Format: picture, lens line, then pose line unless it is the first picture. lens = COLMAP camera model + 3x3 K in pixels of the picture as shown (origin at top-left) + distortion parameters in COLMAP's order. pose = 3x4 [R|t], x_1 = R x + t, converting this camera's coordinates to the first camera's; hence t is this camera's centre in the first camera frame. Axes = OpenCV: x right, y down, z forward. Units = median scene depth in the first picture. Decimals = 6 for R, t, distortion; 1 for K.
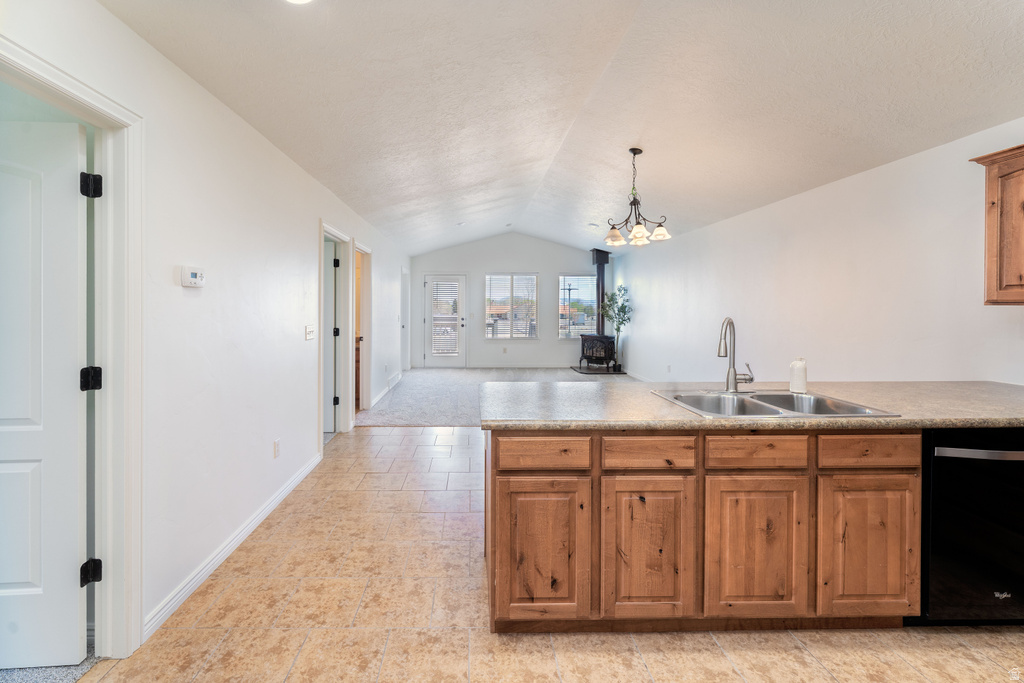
lens RADIAL K [[432.6, 0, 489.7], [0, 432.6, 313.1], [0, 0, 1]] dist [0.000005, 0.000281]
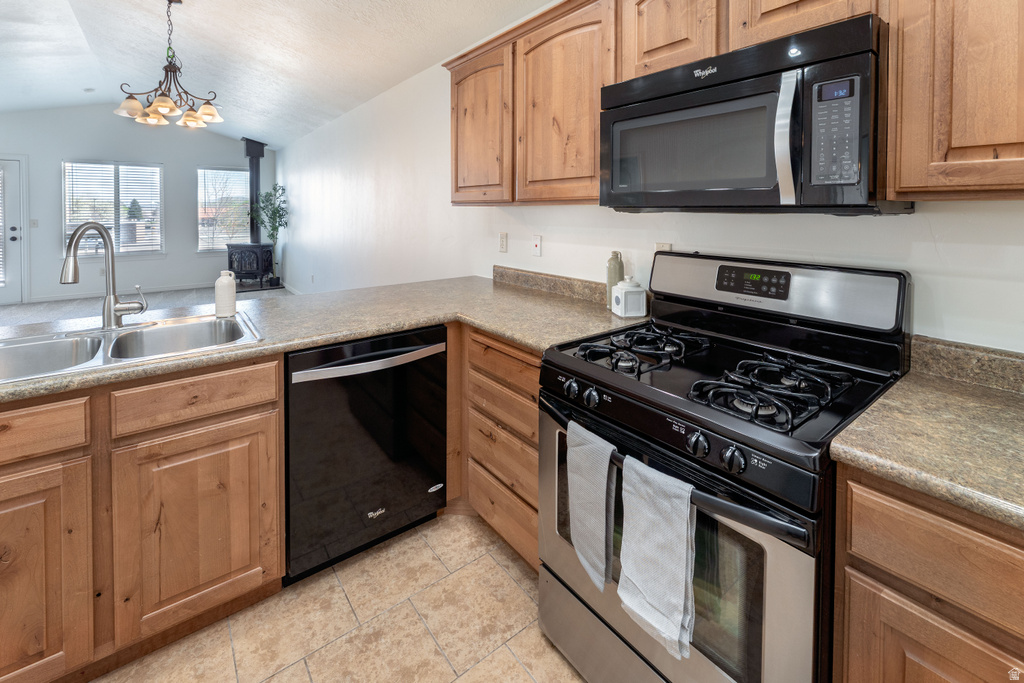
lens RADIAL K [[455.6, 0, 522.4], [0, 455.6, 220.0], [0, 0, 1]] dist [-0.001384, -0.000590]
pose [[0.791560, -0.016097, 0.610879, 0.841738], [0.010925, 0.999866, 0.012190, 0.006573], [-0.610994, -0.002976, 0.791630, 0.025764]]
